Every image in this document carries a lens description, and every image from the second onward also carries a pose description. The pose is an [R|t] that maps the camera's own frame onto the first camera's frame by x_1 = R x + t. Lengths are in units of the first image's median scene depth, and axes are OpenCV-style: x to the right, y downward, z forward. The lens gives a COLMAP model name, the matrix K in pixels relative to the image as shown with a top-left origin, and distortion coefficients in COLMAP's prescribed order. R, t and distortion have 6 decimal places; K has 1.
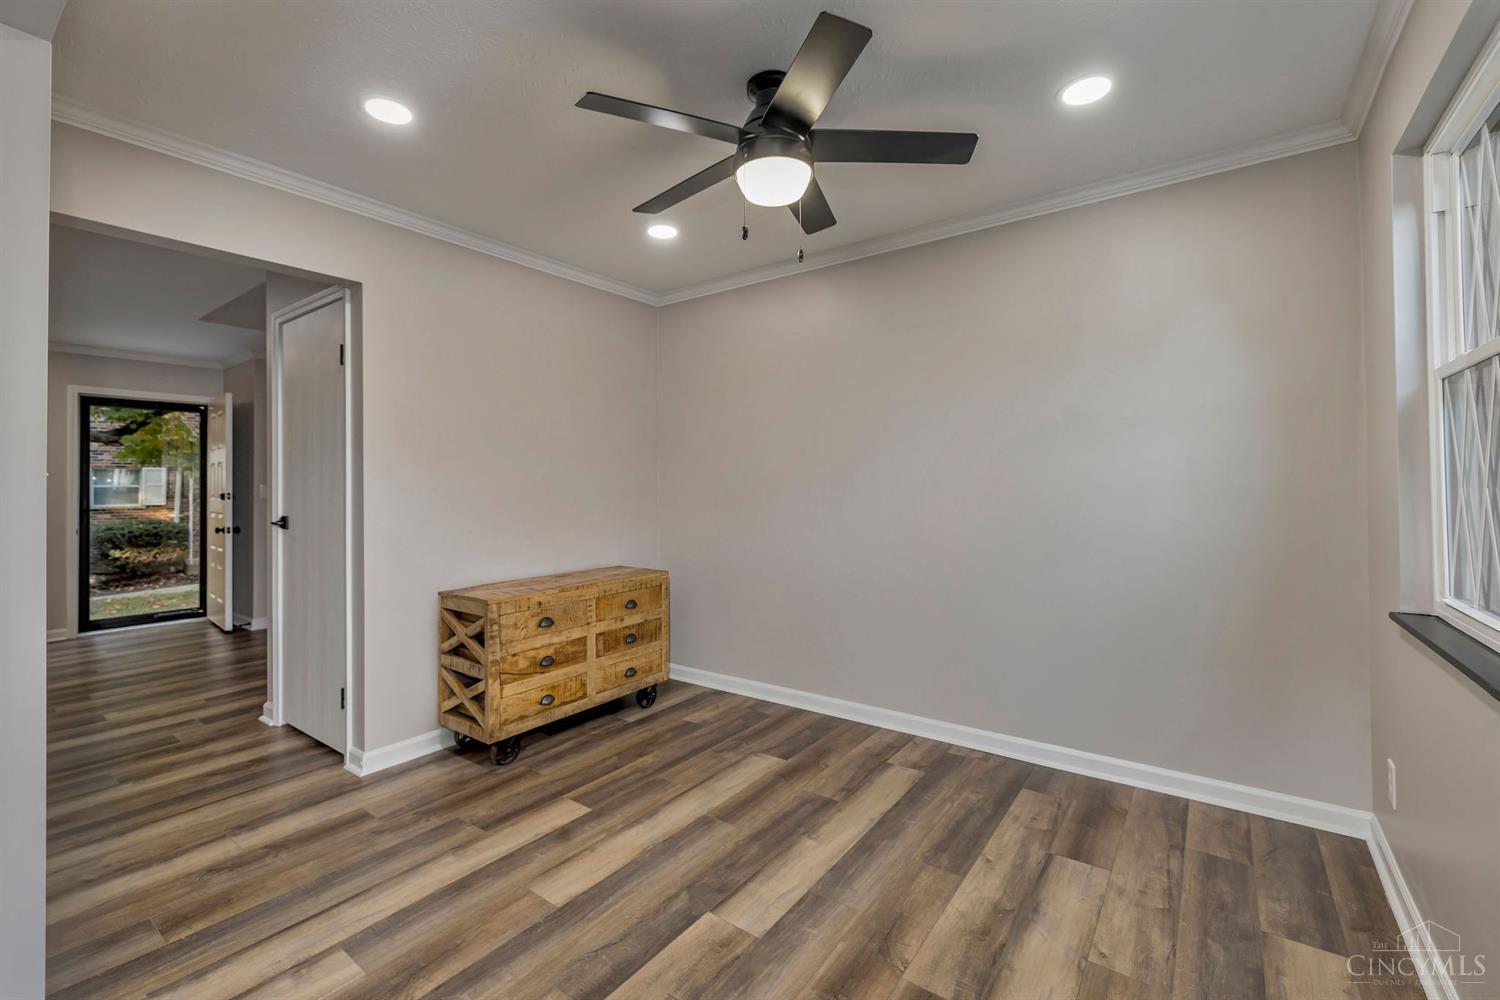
lens RADIAL K [[642.3, 0, 756.2], [0, 642.3, 477.4], [0, 0, 1]] dist [0.001739, 0.000300]
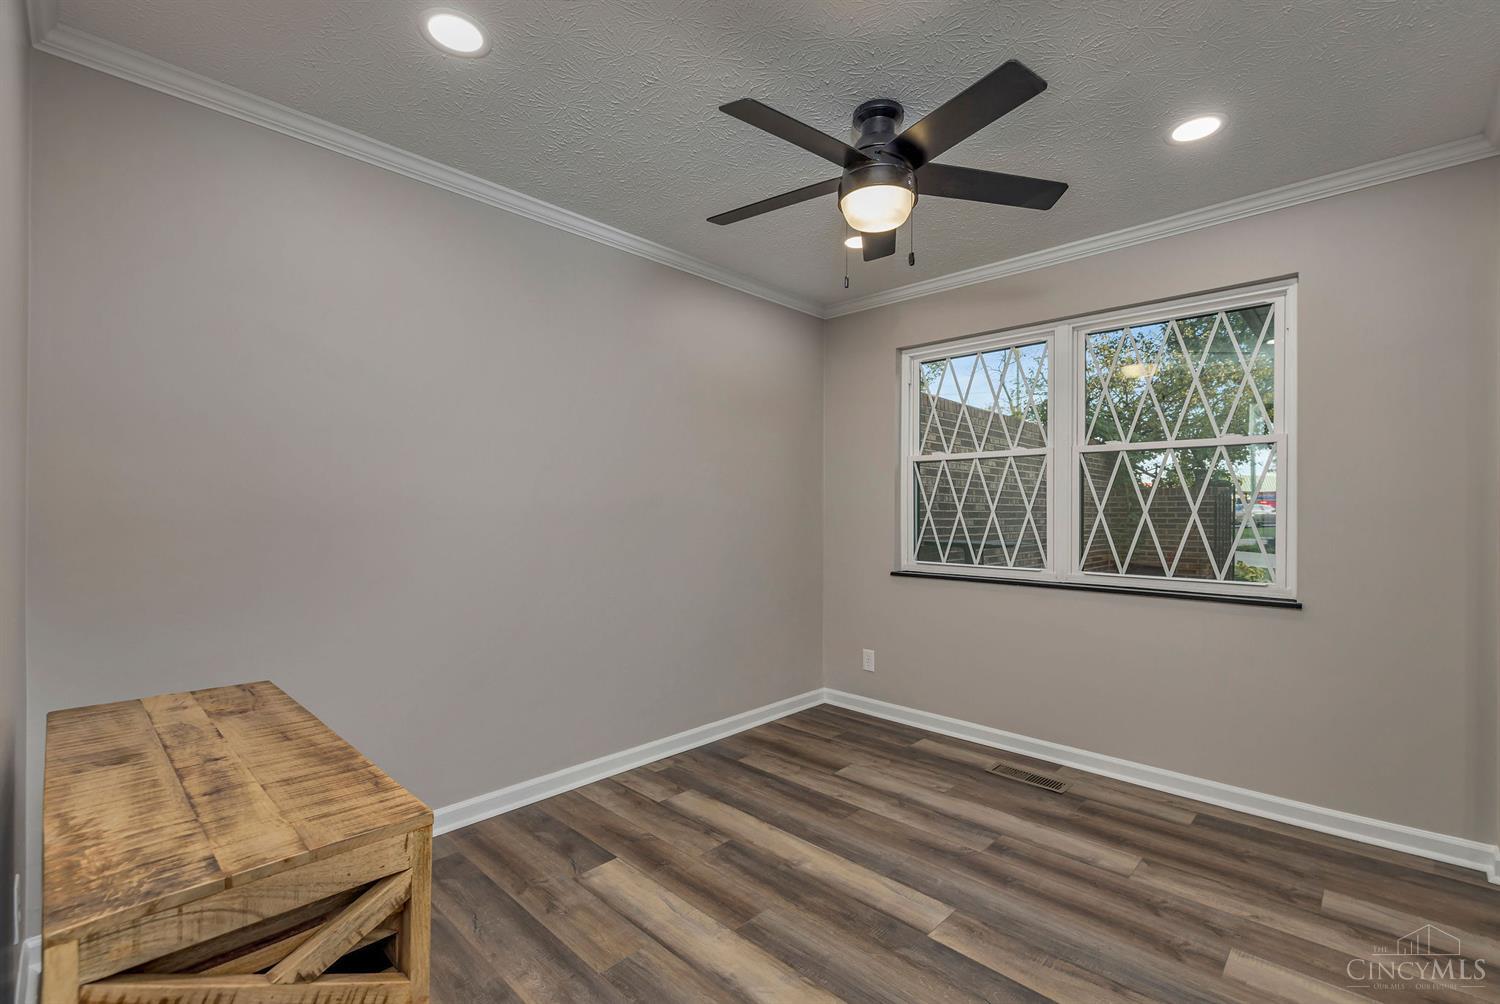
lens RADIAL K [[653.6, 0, 755.4], [0, 653.6, 499.9], [0, 0, 1]] dist [-0.001936, -0.000513]
pose [[0.133577, 0.021969, 0.990795, -0.887874], [-0.021571, 0.999582, -0.019255, 0.022889], [-0.990804, -0.018801, 0.133995, 0.901954]]
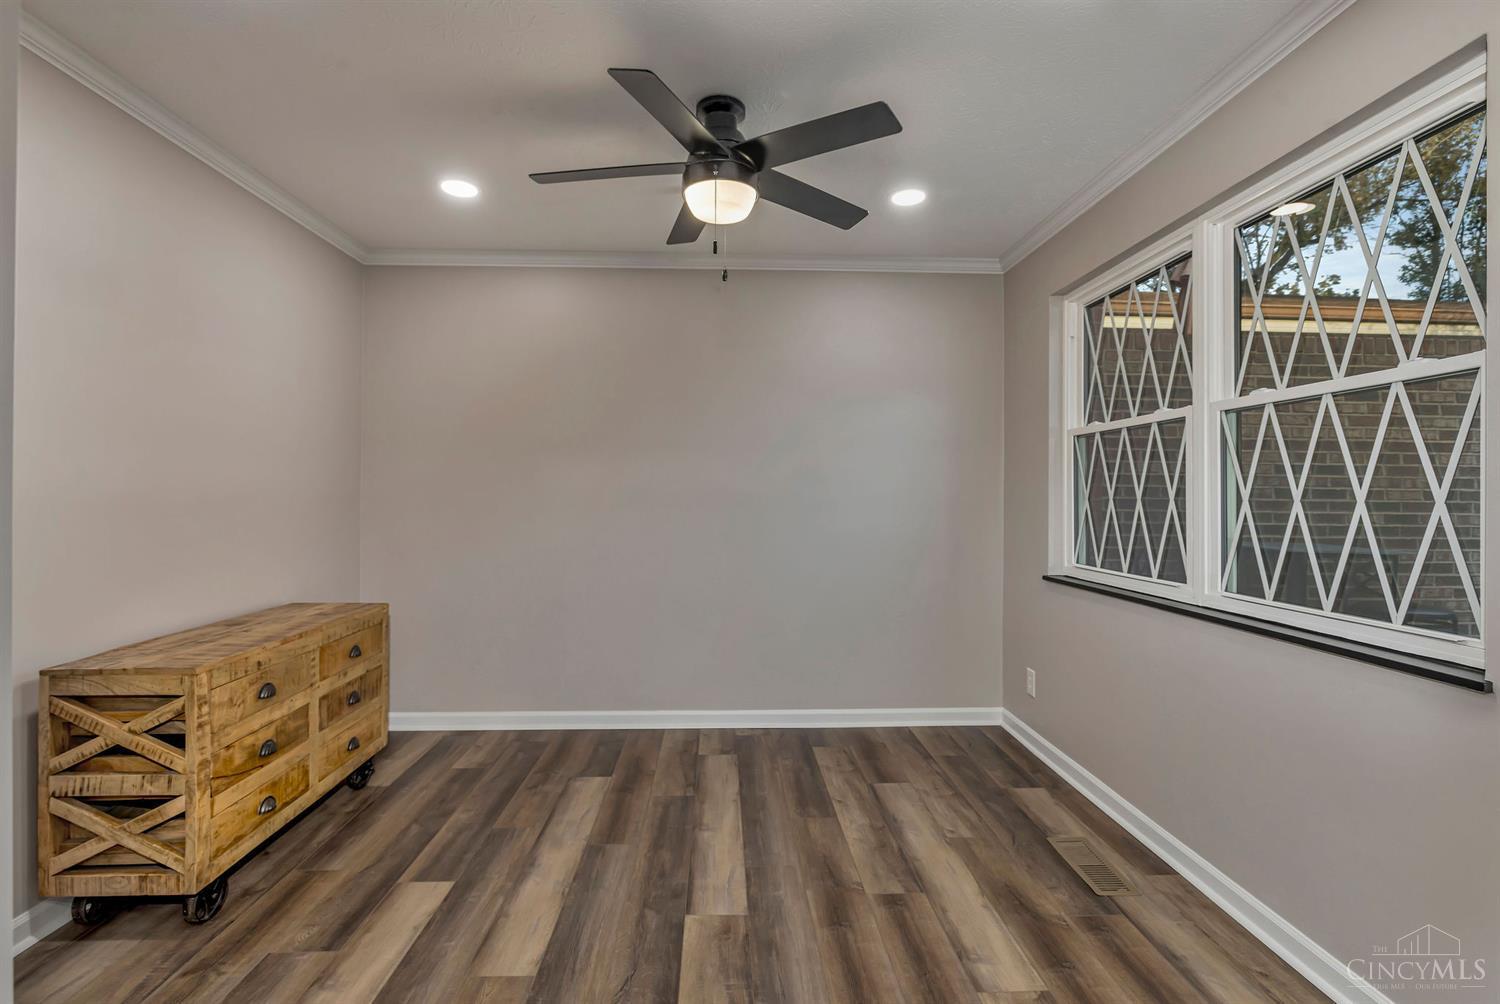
lens RADIAL K [[679.3, 0, 748.1], [0, 679.3, 497.6], [0, 0, 1]] dist [-0.004490, -0.000159]
pose [[0.786708, 0.007075, 0.617285, -0.523142], [-0.016943, 0.999805, 0.010134, 0.004444], [-0.617093, -0.018431, 0.786675, 0.087541]]
